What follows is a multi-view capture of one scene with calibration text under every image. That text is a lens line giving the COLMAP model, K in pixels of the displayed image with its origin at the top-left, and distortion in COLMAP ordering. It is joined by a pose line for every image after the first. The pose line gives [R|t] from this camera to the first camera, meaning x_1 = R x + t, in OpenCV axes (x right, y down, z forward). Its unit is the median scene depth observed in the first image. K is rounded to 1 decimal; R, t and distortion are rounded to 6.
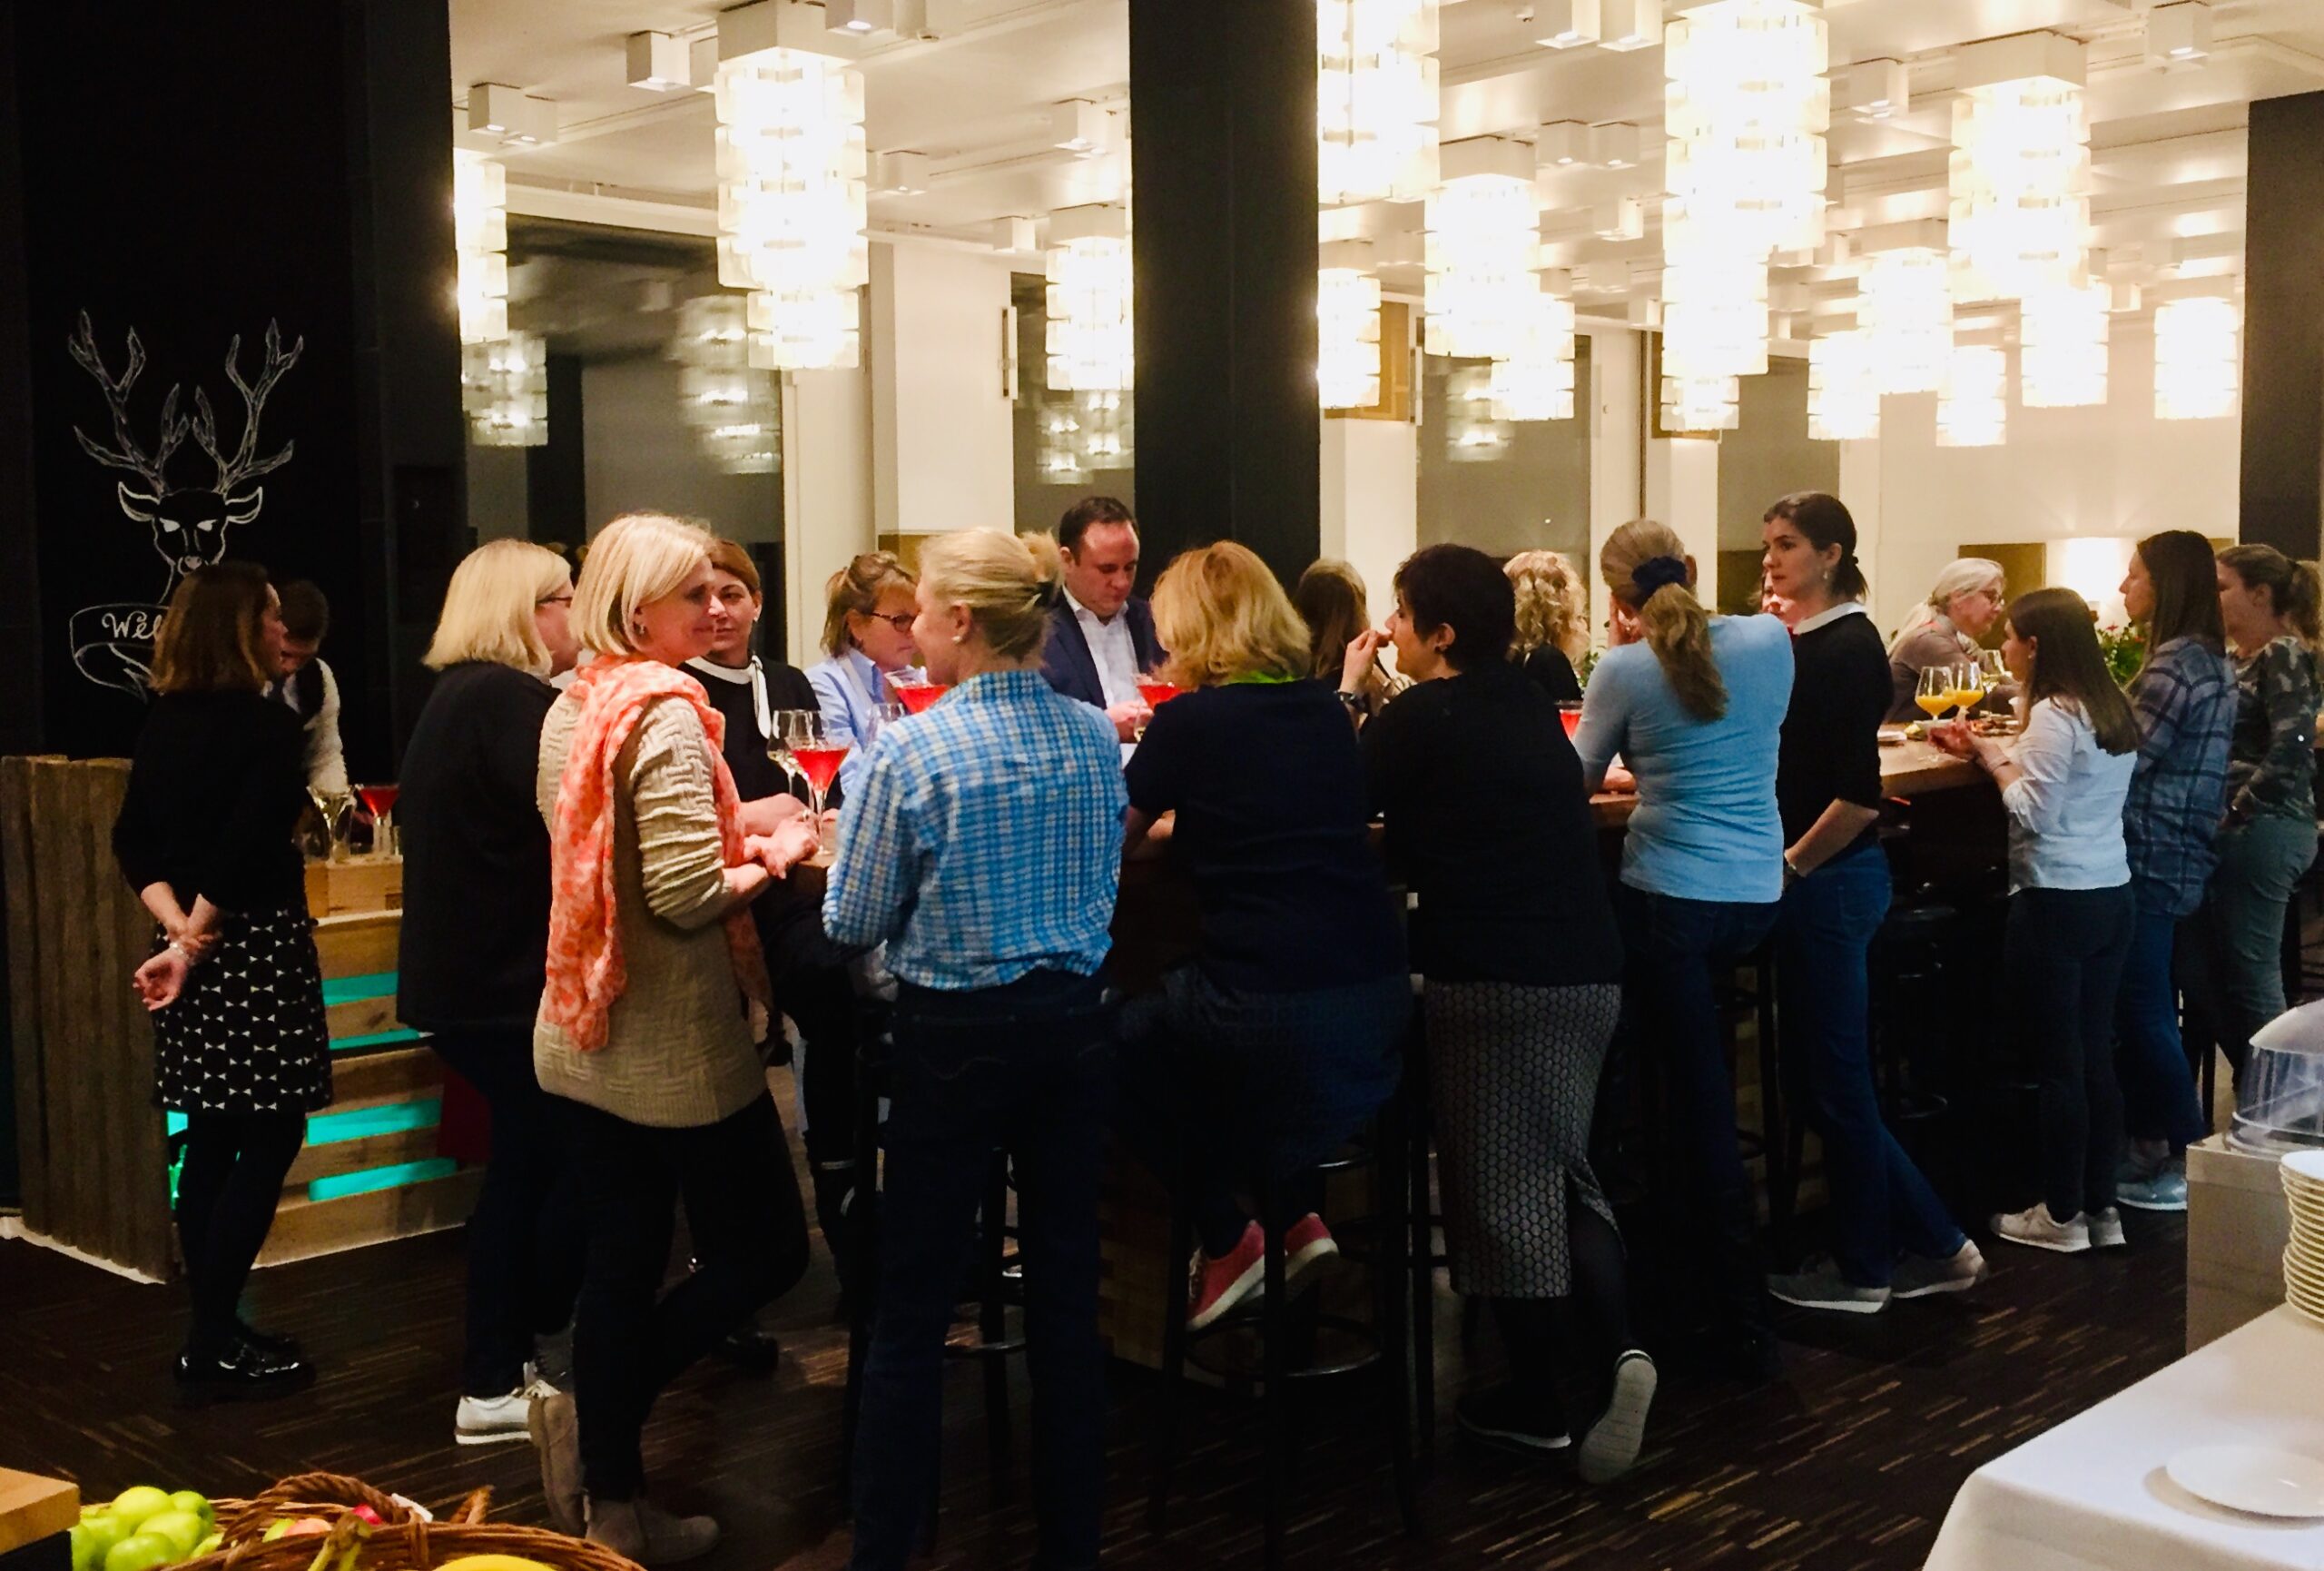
lens RADIAL K [[2476.2, 0, 1181.2], [0, 2476.2, 769.0], [0, 0, 1]] dist [0.052302, 0.000000]
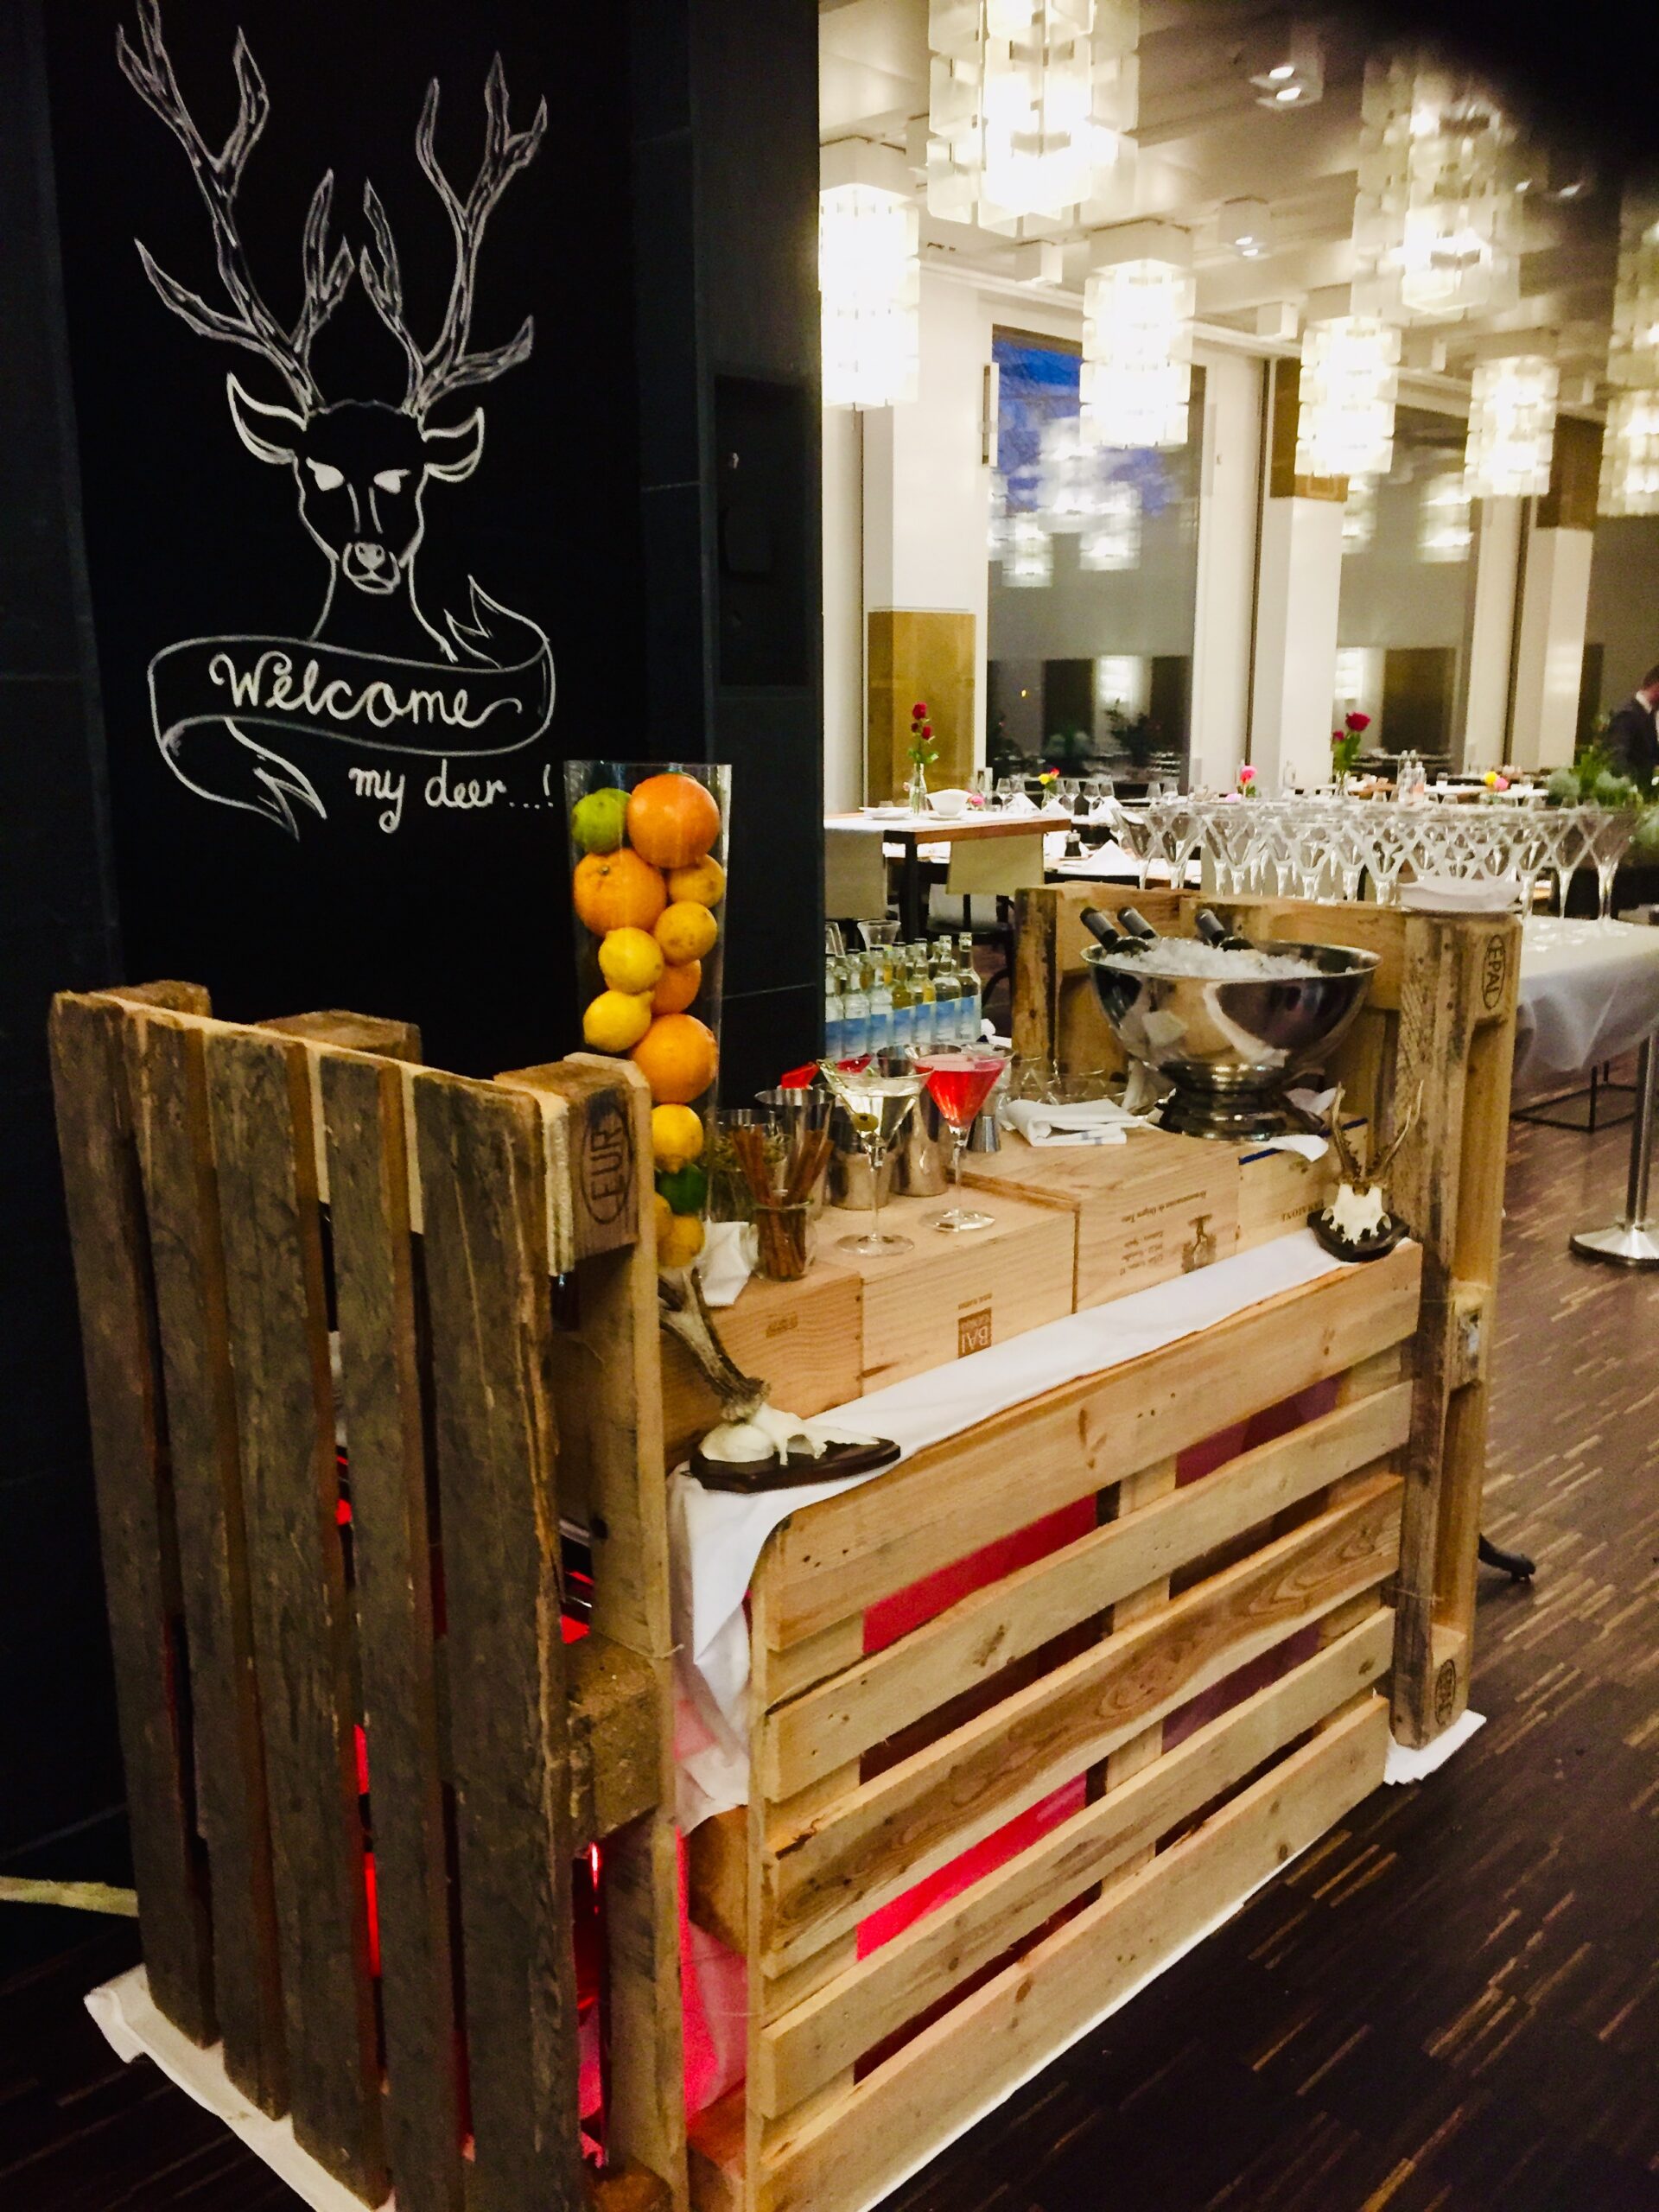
lens RADIAL K [[1895.6, 0, 833.8], [0, 1895.6, 1116.2], [0, 0, 1]] dist [0.047222, -0.031408]
pose [[0.999944, 0.006830, -0.008125, -0.298314], [-0.005550, 0.988929, 0.148282, -0.028269], [0.009048, -0.148229, 0.988912, 0.603283]]
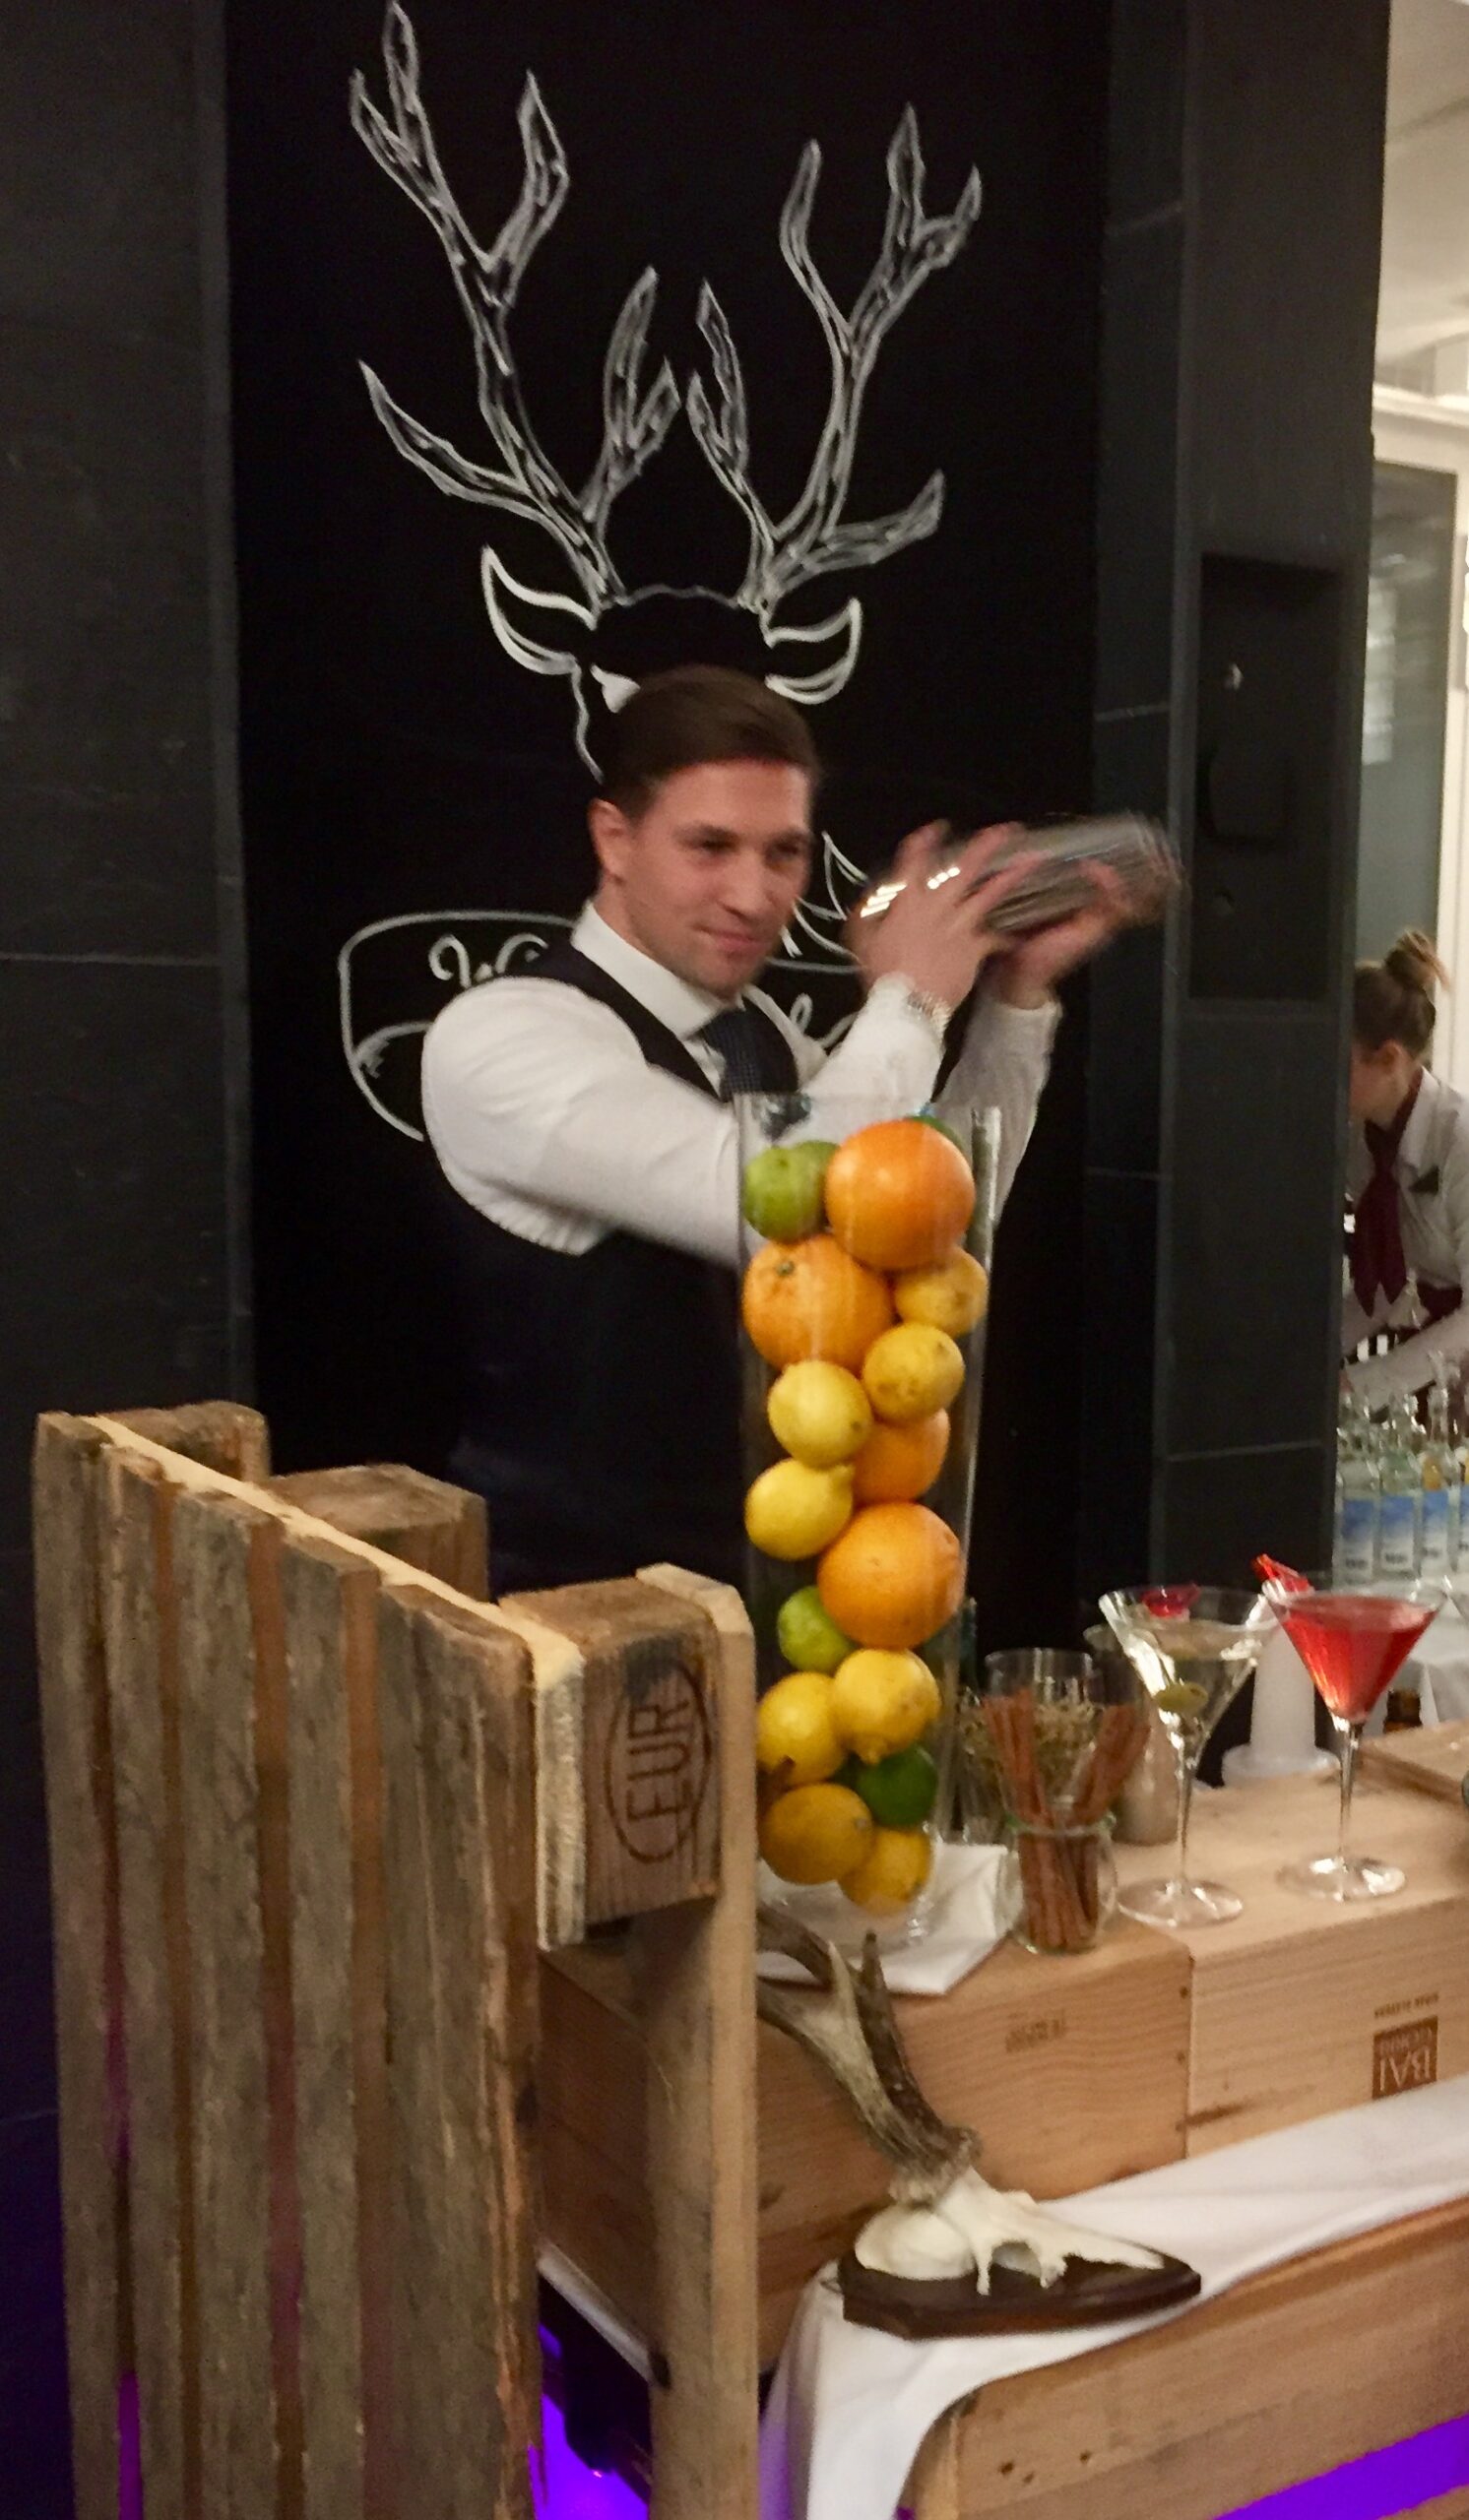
lens RADIAL K [[2544.0, 0, 1056.3], [0, 2544.0, 1365.1], [0, 0, 1]] dist [0.060486, 0.000000]
pose [[0.978638, 0.056119, -0.197782, -0.267610], [-0.043757, 0.996838, 0.066329, -0.029885], [0.200879, -0.056258, 0.977999, 0.653799]]
